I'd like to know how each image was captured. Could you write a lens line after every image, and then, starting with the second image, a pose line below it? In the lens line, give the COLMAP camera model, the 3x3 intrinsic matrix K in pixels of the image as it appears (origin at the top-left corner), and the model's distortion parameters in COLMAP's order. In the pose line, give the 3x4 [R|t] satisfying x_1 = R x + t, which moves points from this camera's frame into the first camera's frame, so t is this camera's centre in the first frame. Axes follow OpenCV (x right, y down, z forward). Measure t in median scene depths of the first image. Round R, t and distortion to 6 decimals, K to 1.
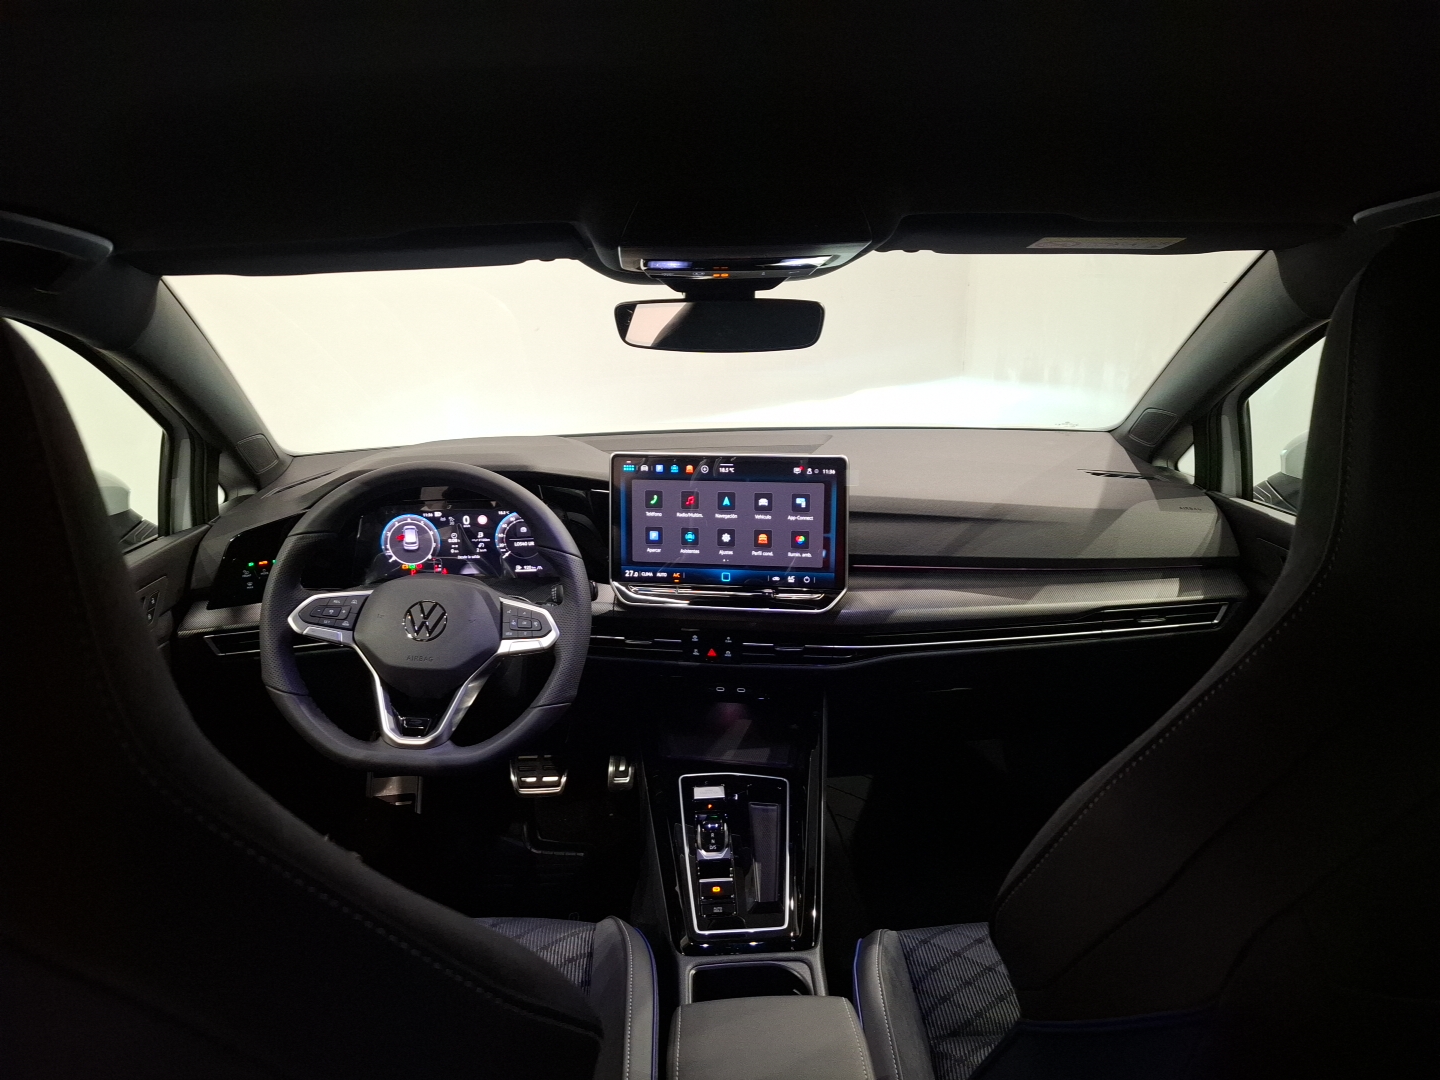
lens RADIAL K [[975.3, 0, 713.4], [0, 975.3, 530.1], [0, 0, 1]] dist [0.122015, -0.172536]
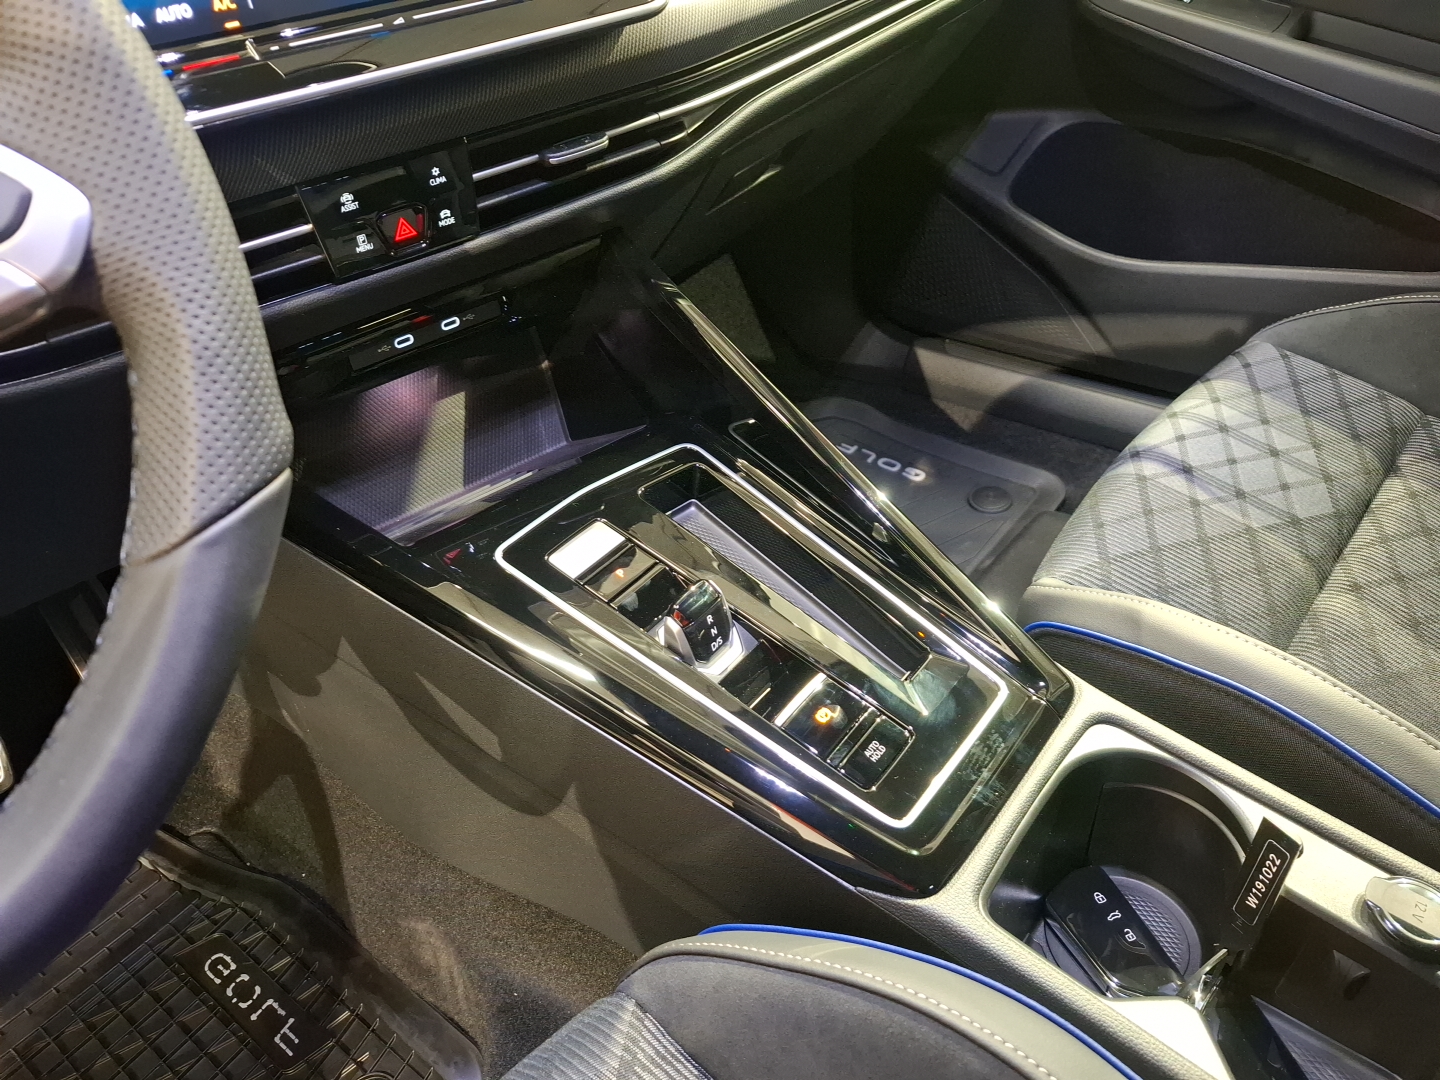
lens RADIAL K [[975.3, 0, 713.4], [0, 975.3, 530.1], [0, 0, 1]] dist [0.122015, -0.172536]
pose [[0.657474, -0.481560, 0.579507, -0.198784], [0.267198, 0.868138, 0.418260, 0.101721], [-0.704510, -0.120152, 0.699450, 0.665299]]
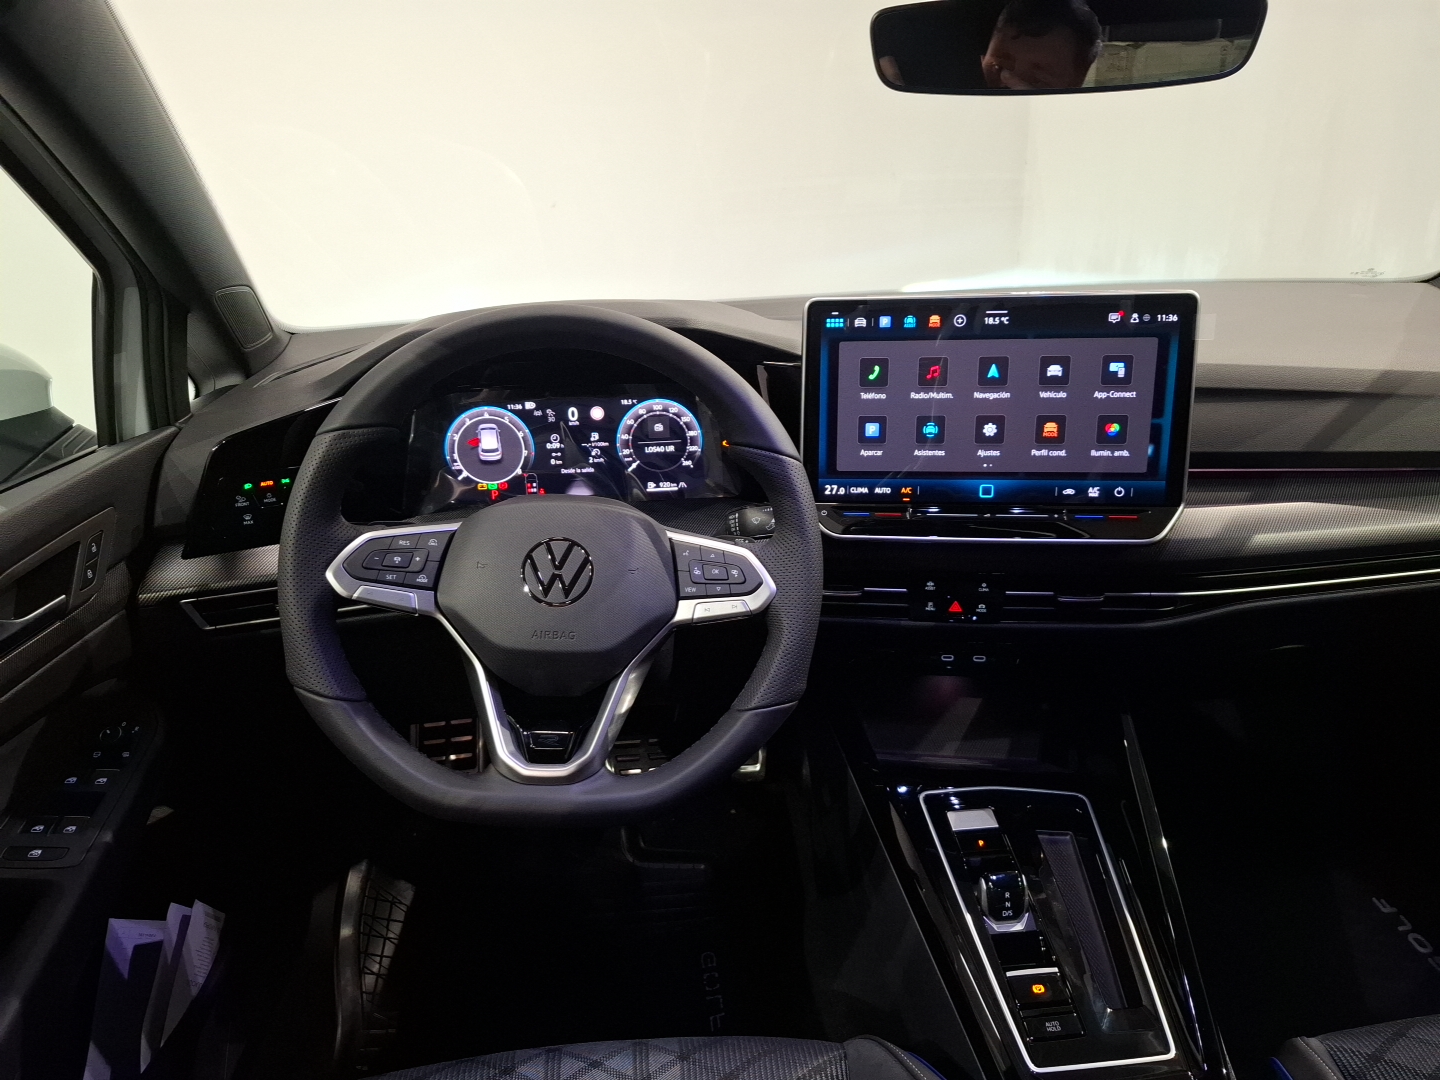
lens RADIAL K [[975.3, 0, 713.4], [0, 975.3, 530.1], [0, 0, 1]] dist [0.122015, -0.172536]
pose [[0.999247, -0.023515, 0.030858, -0.189406], [0.021181, 0.997040, 0.073908, 0.021861], [-0.032505, -0.073199, 0.996788, 0.356802]]
